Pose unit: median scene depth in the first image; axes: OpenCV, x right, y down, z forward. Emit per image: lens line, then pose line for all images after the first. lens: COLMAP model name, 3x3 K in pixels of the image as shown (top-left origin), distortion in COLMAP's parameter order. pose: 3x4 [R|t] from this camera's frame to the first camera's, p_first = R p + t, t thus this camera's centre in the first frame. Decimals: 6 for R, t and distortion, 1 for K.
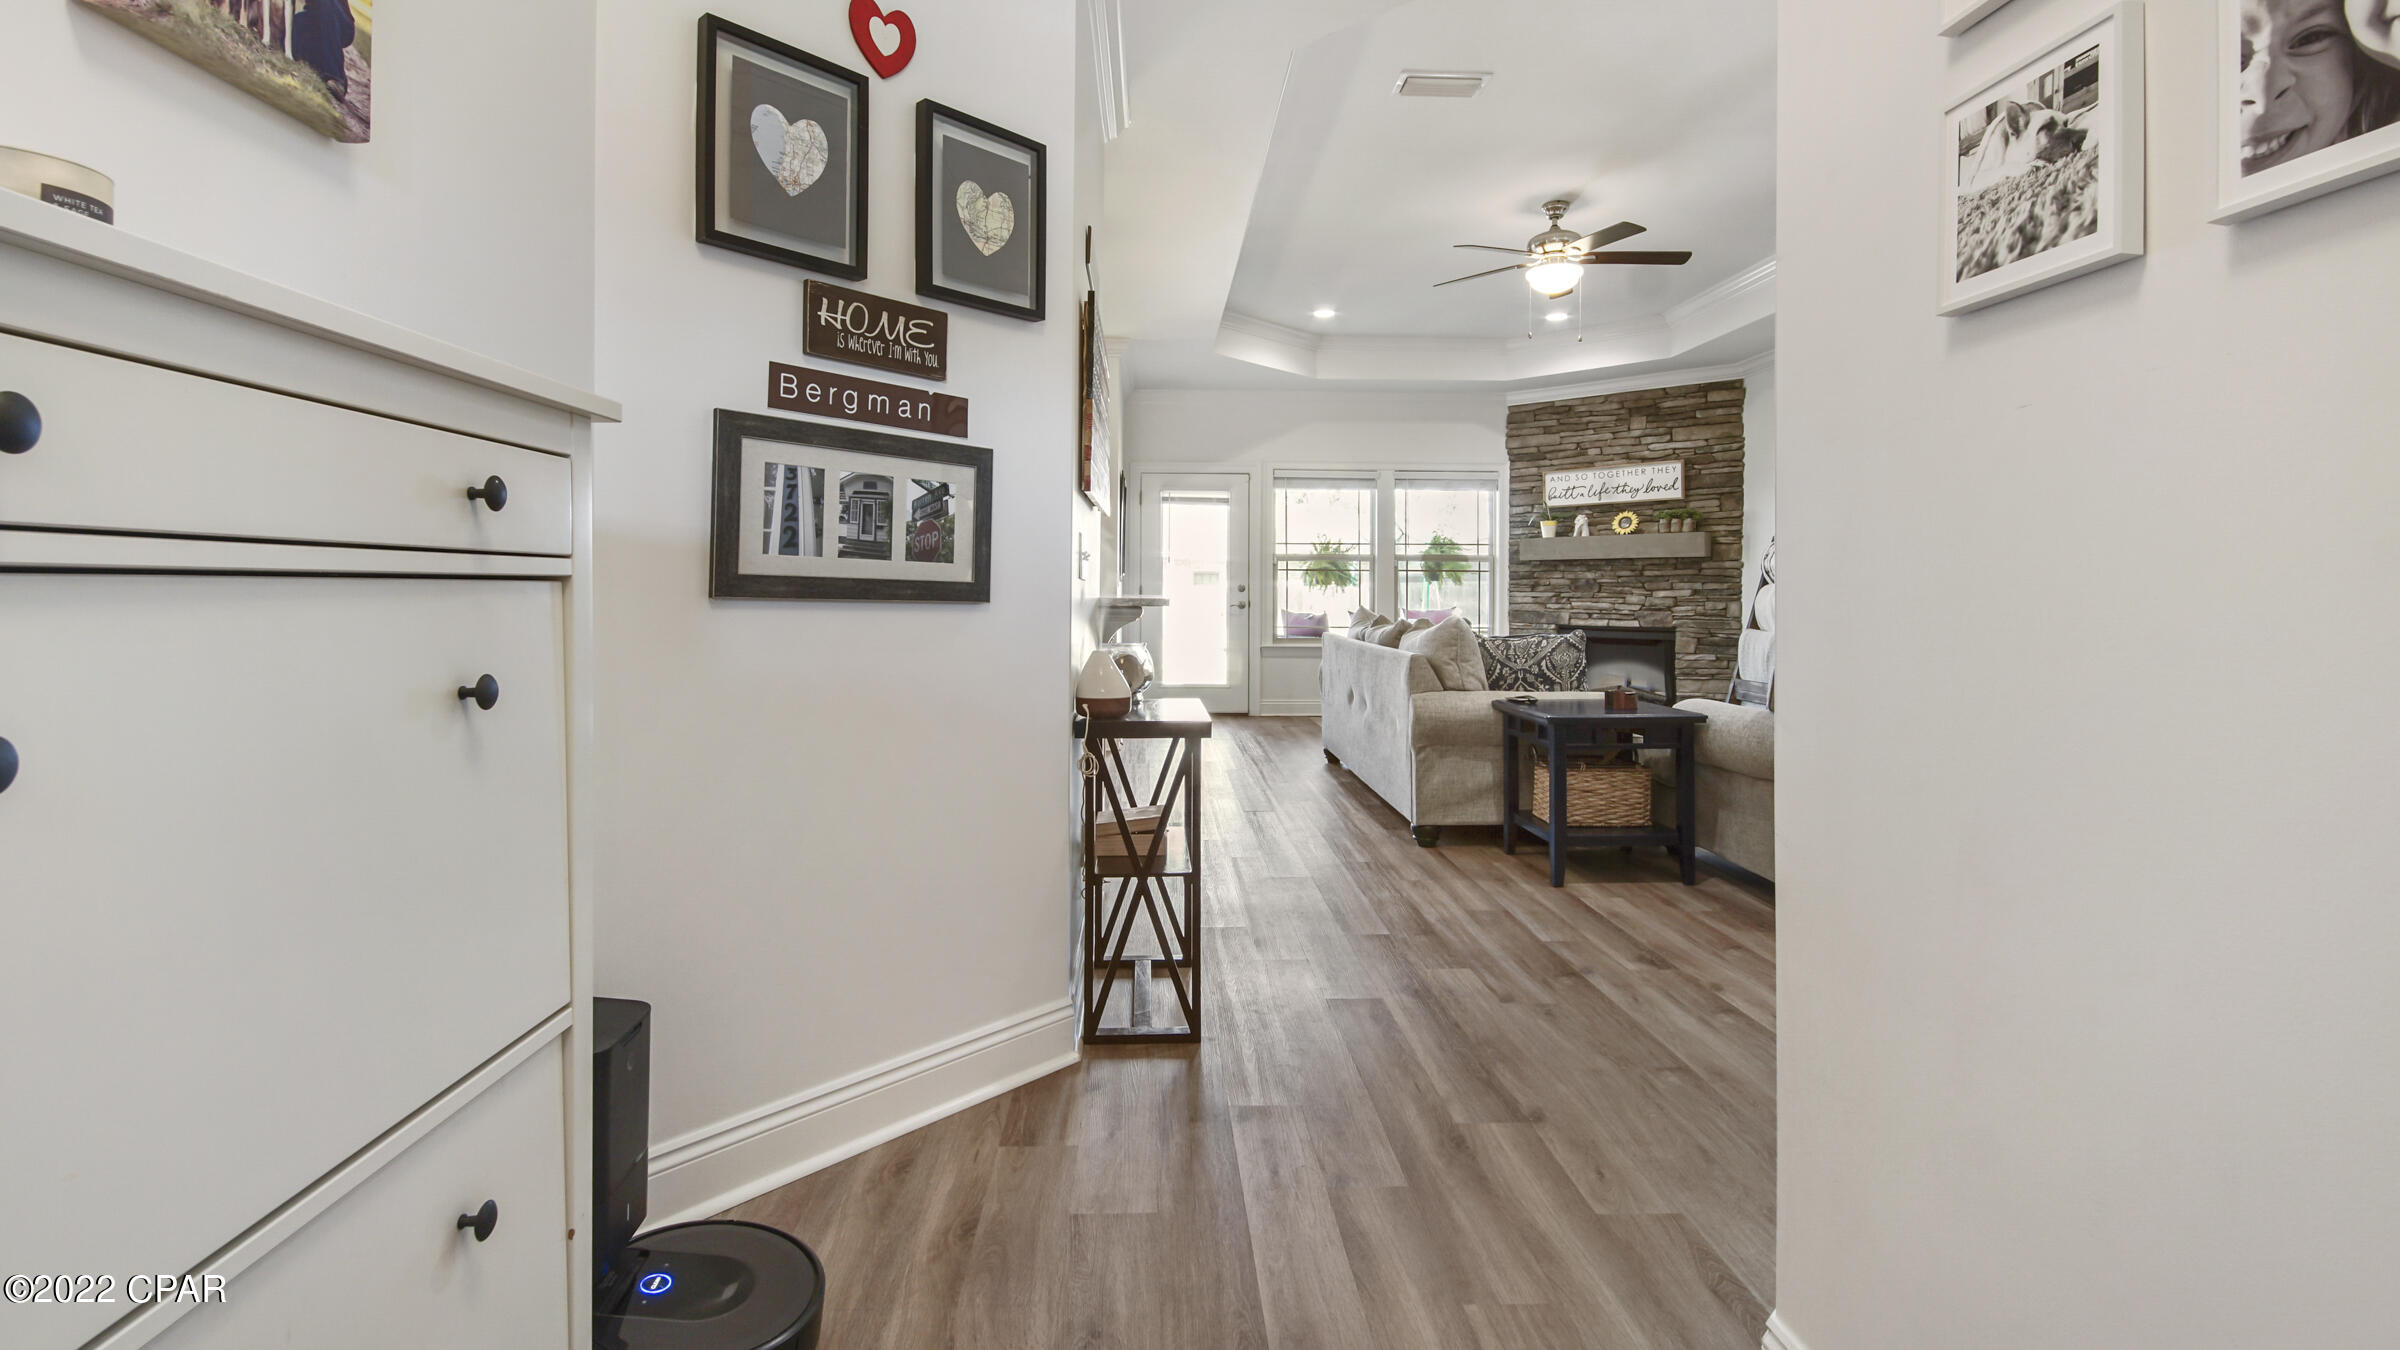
lens RADIAL K [[1103.5, 0, 1164.2], [0, 1103.5, 594.7], [0, 0, 1]] dist [0.028462, -0.000064]
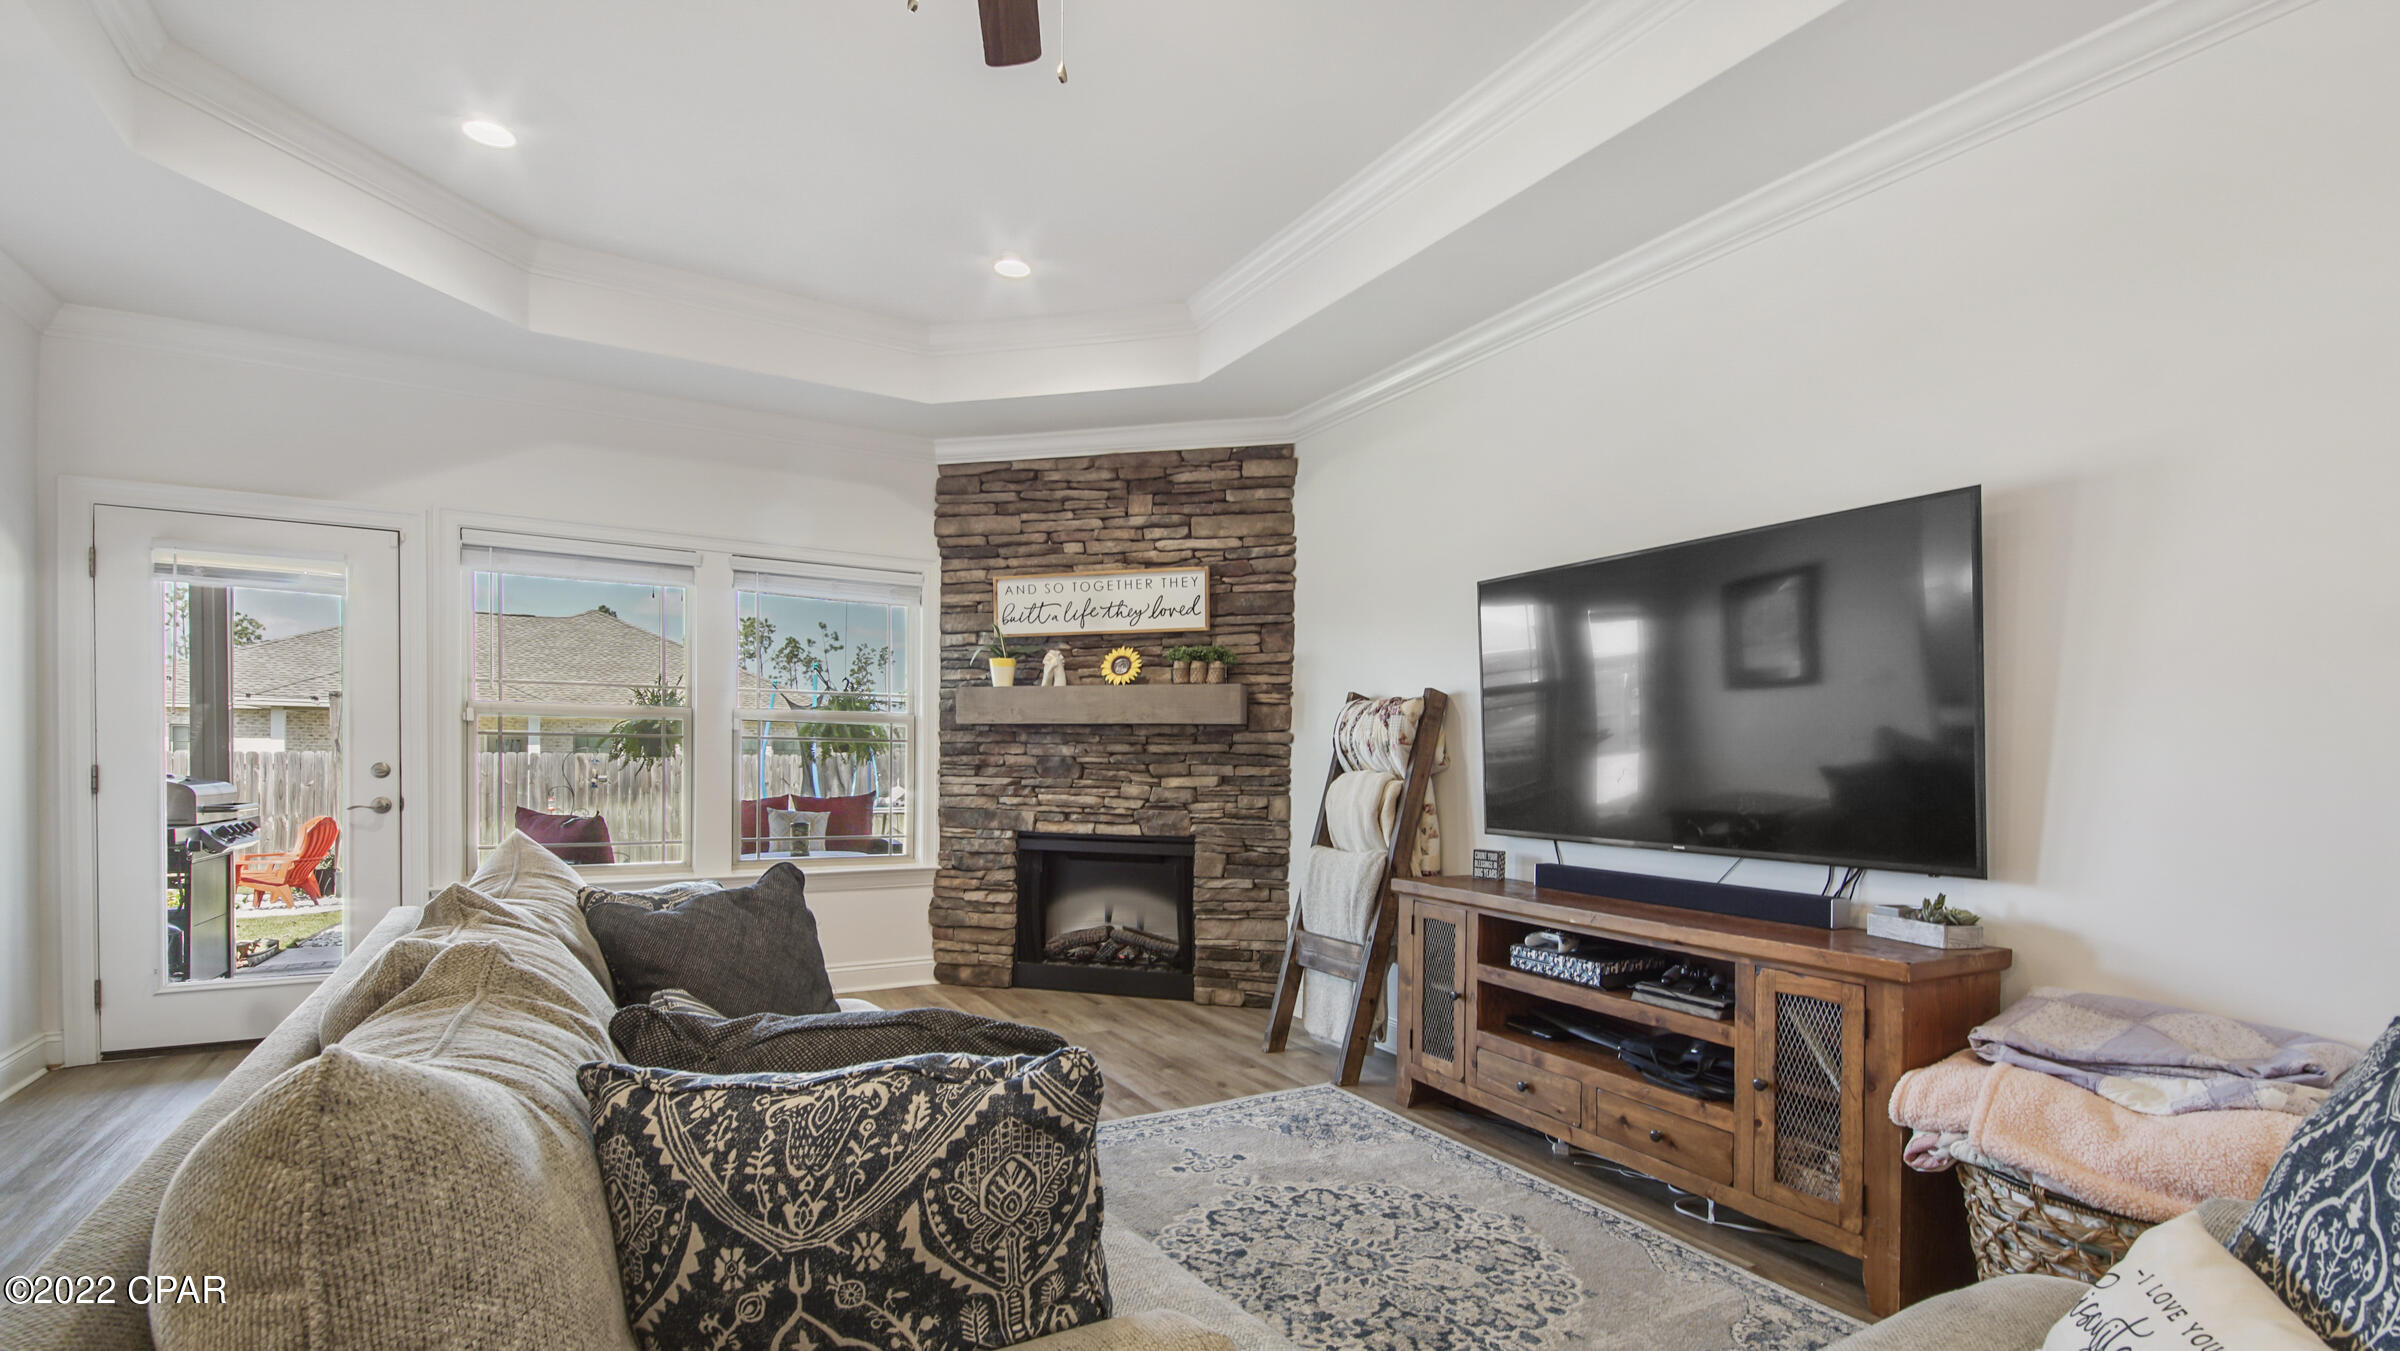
lens RADIAL K [[1059.6, 0, 1197.4], [0, 1059.6, 778.0], [0, 0, 1]] dist [0.001894, 0.000104]
pose [[0.876618, -0.003056, 0.481176, 0.172774], [-0.006372, 0.999818, 0.017959, -0.013840], [-0.481144, -0.018809, 0.876440, 0.470745]]
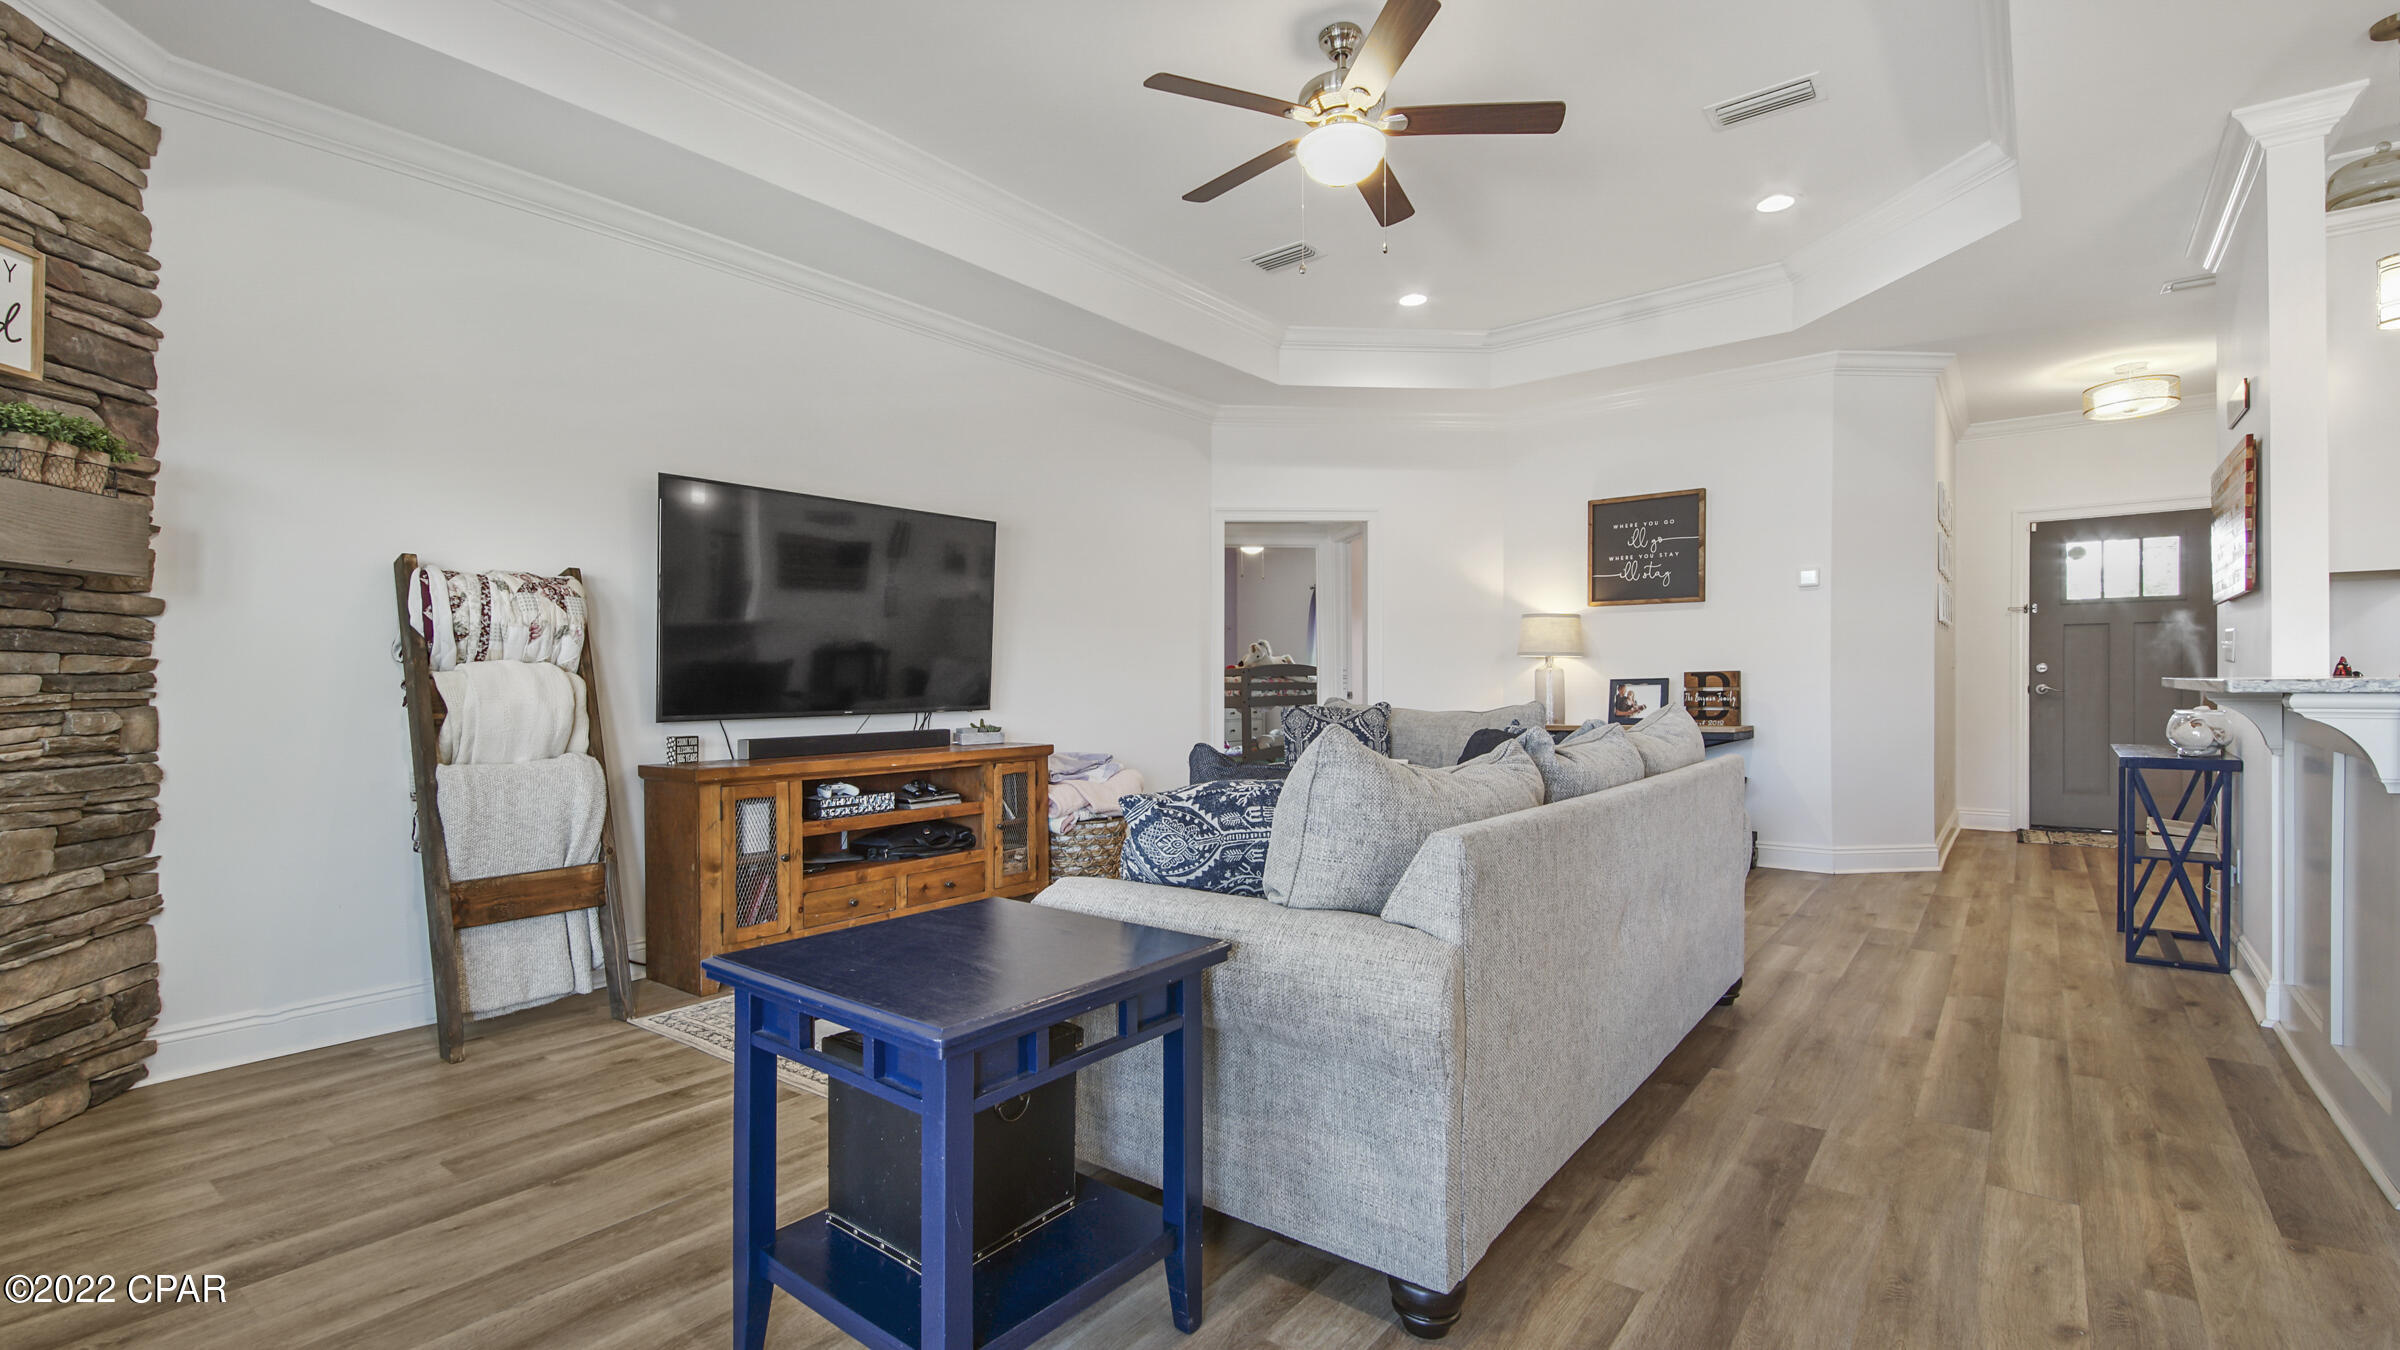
lens RADIAL K [[1047.3, 0, 1195.1], [0, 1047.3, 684.7], [0, 0, 1]] dist [0.027196, -0.021280]
pose [[-0.770668, -0.004758, 0.637220, 0.033453], [0.004892, 0.999898, 0.013383, -0.003905], [-0.637219, 0.013431, -0.770566, 0.996820]]
